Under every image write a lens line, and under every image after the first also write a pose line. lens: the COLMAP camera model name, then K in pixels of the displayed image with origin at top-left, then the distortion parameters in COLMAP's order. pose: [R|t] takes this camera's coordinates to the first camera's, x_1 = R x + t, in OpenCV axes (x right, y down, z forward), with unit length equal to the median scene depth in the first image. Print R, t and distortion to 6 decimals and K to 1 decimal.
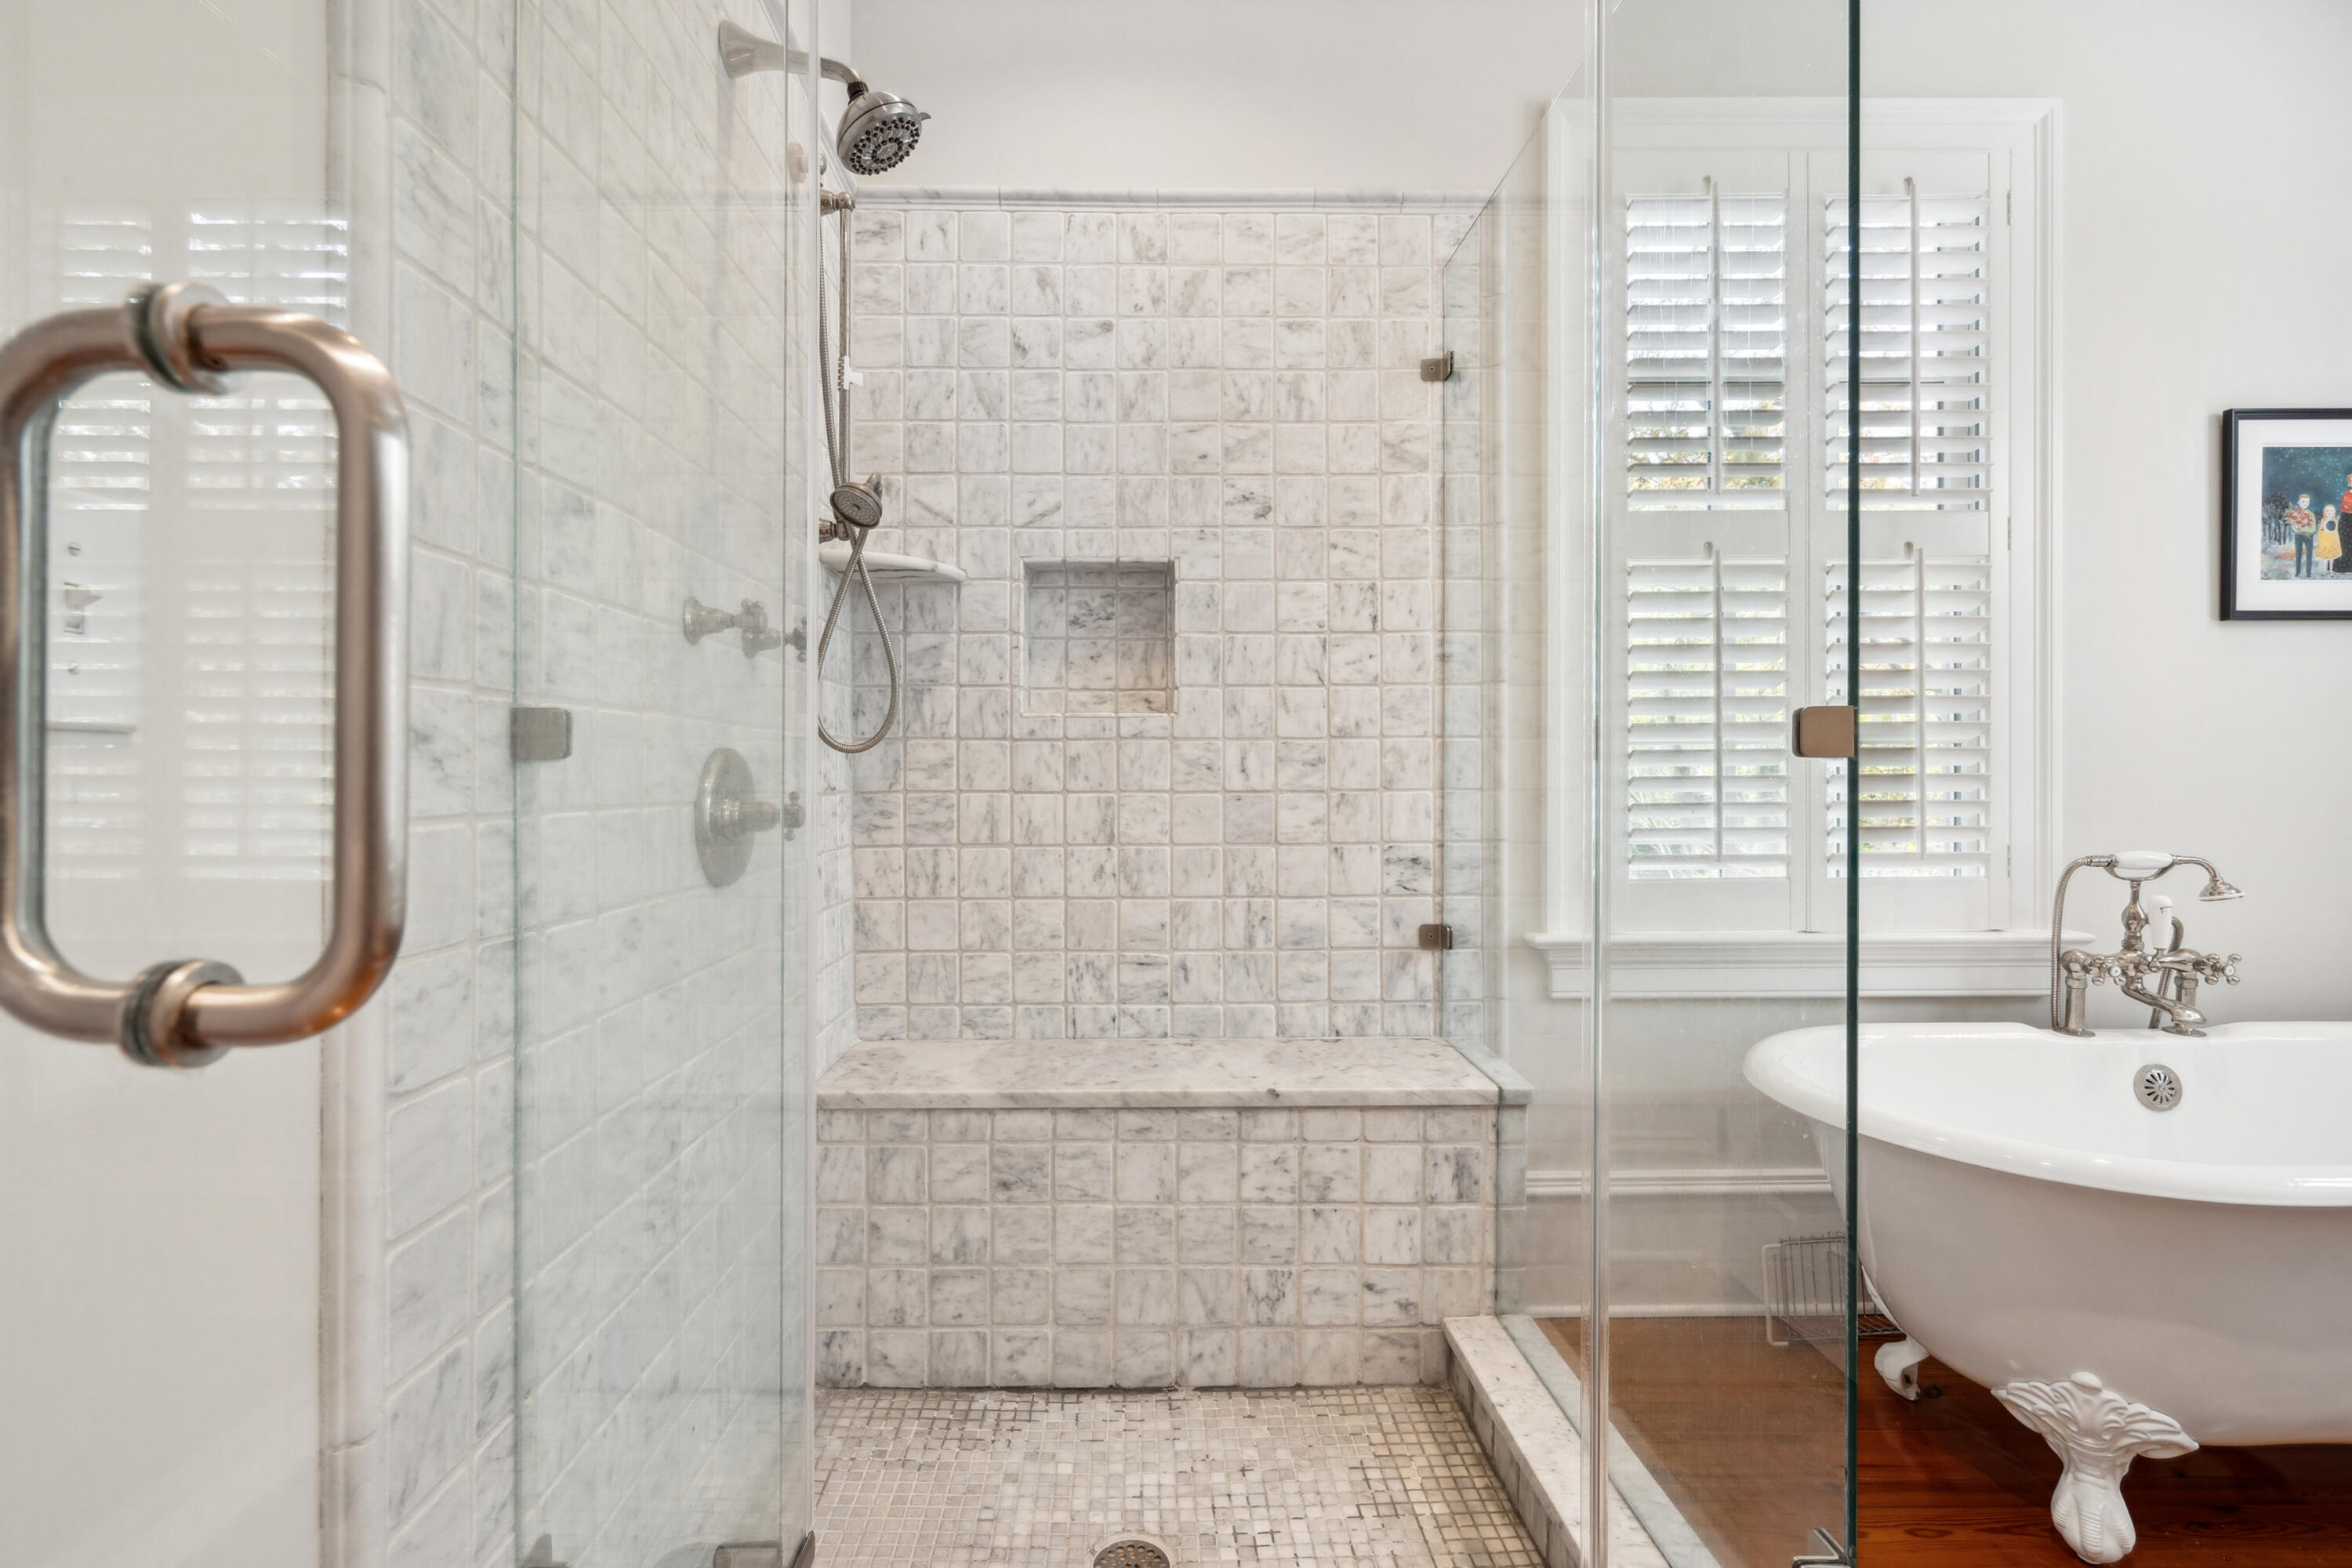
lens RADIAL K [[1099.5, 0, 1160.9], [0, 1099.5, 793.3], [0, 0, 1]] dist [-0.003265, 0.001039]
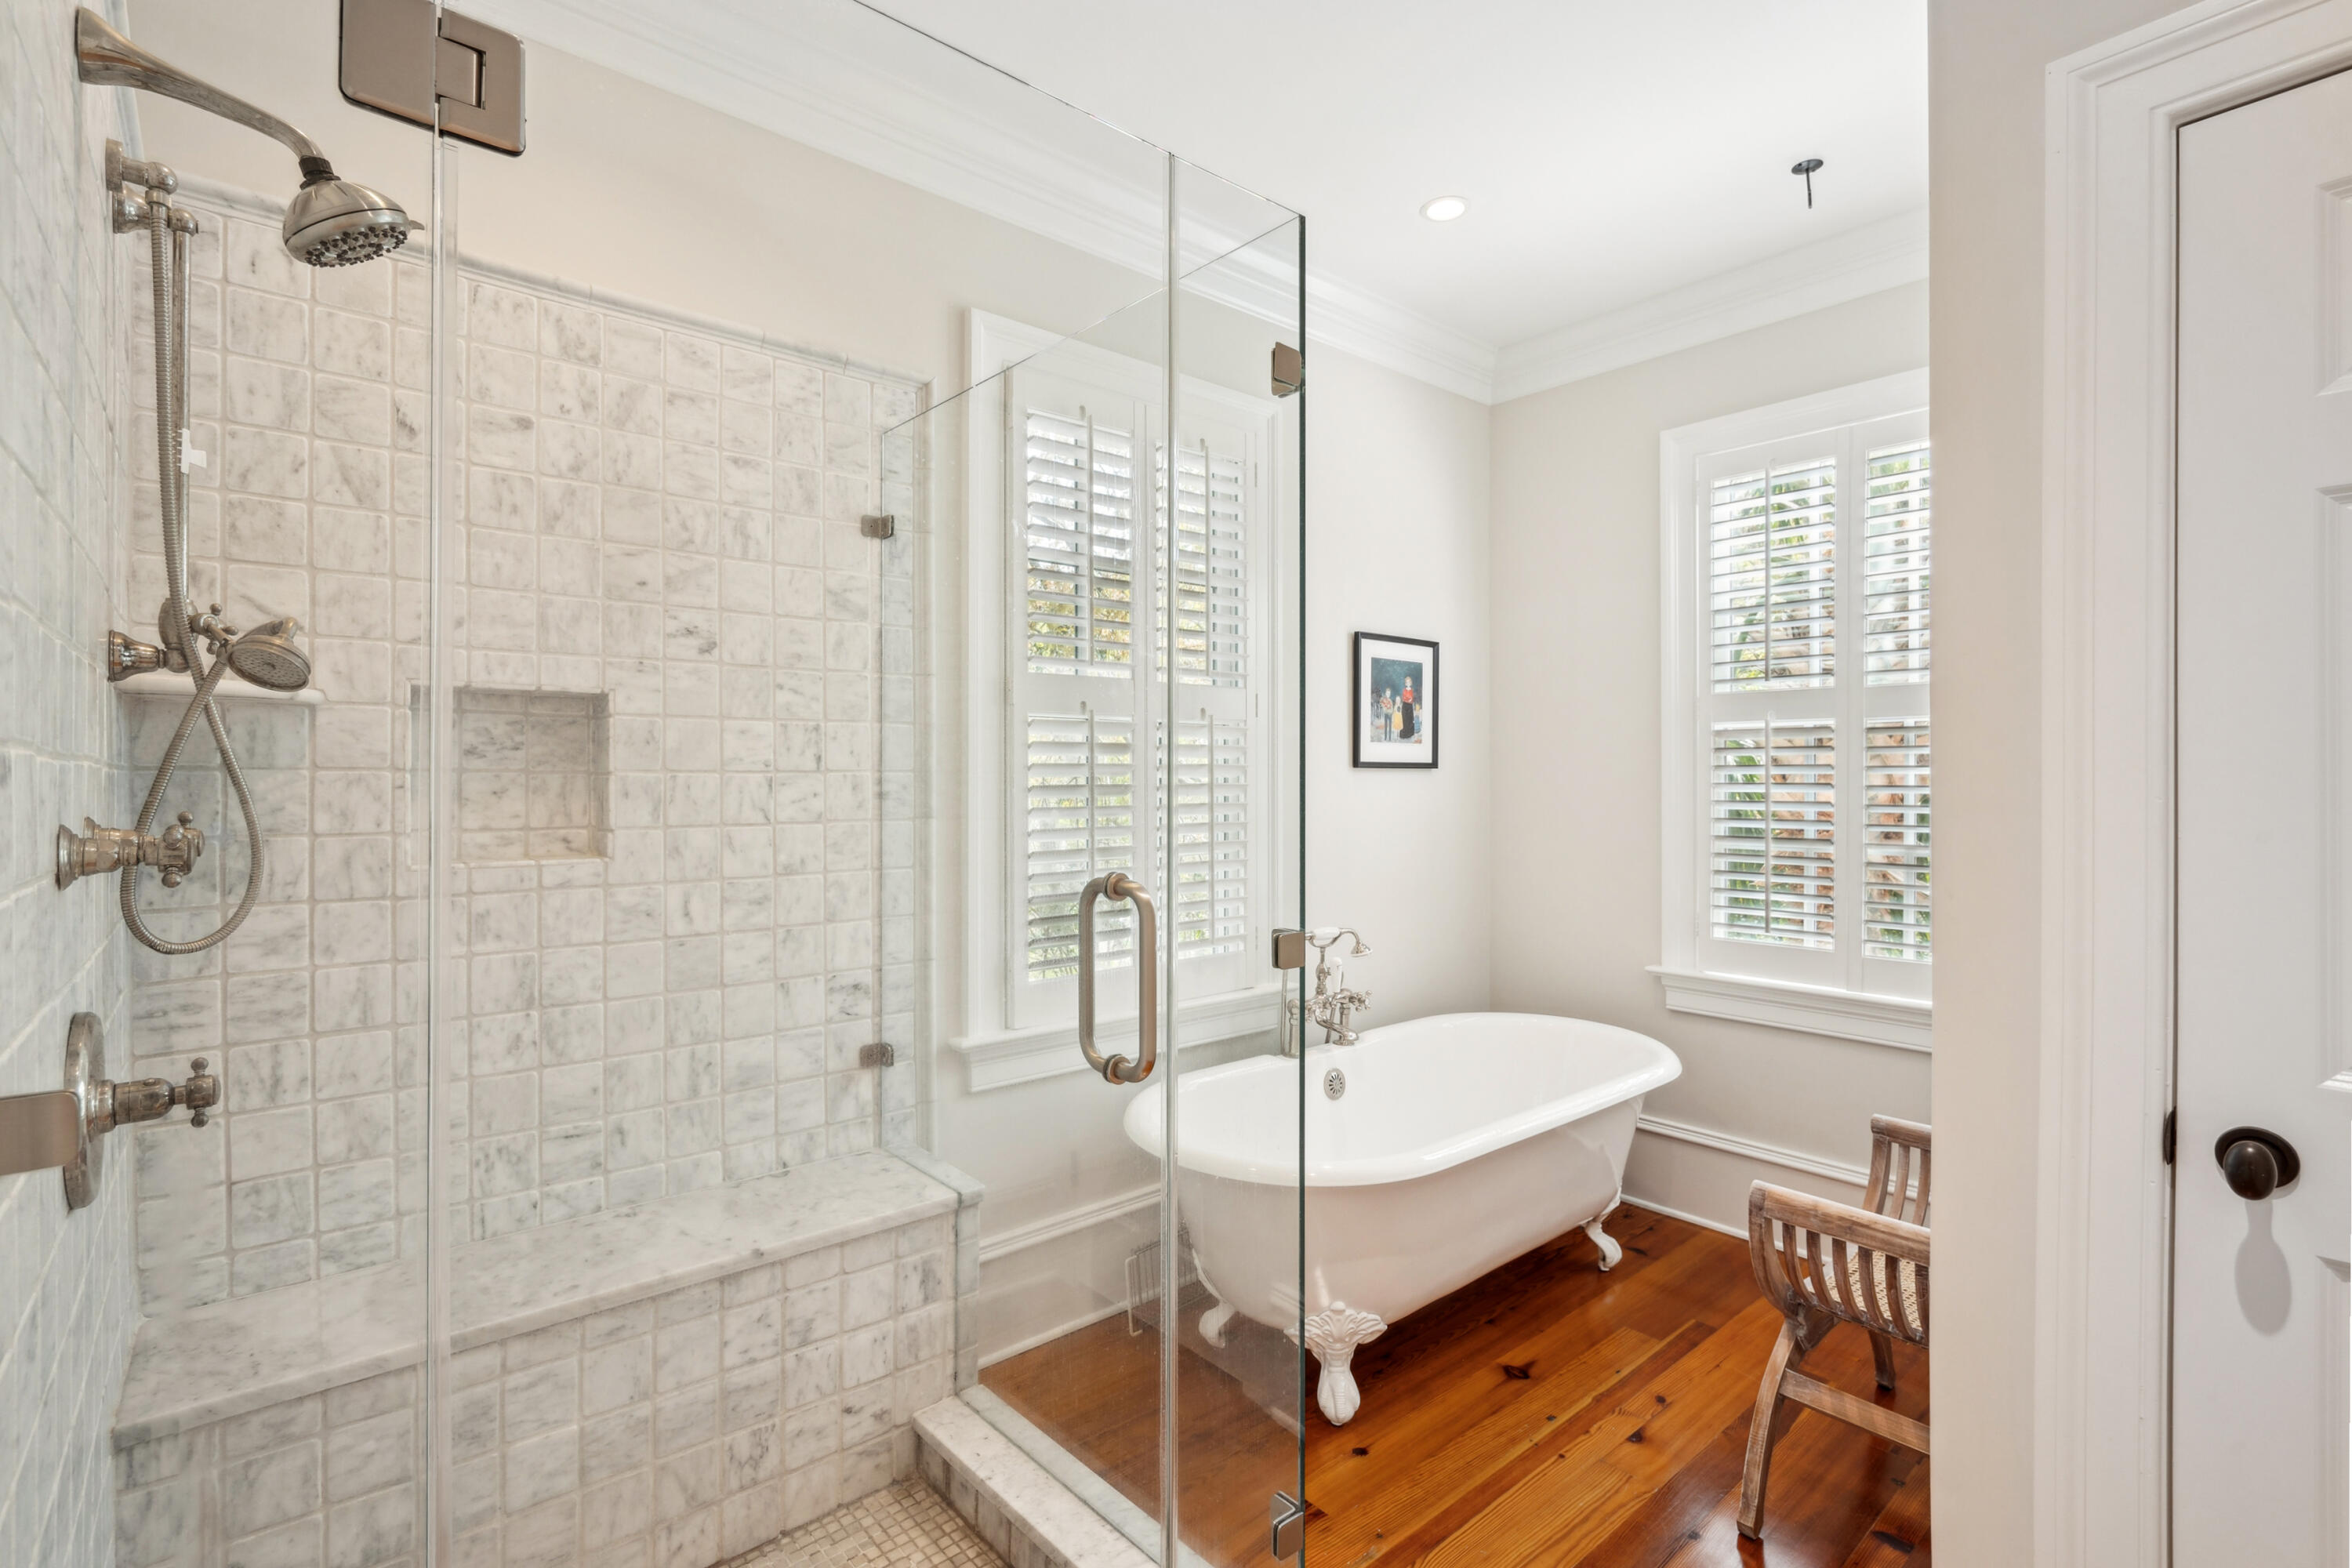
lens RADIAL K [[1099.5, 0, 1157.7], [0, 1099.5, 783.9], [0, 0, 1]] dist [-0.003265, 0.001039]
pose [[0.765605, -0.003184, 0.643303, -0.230251], [0.001552, 0.999994, 0.003103, -0.138709], [-0.643309, -0.001377, 0.765606, -0.000707]]
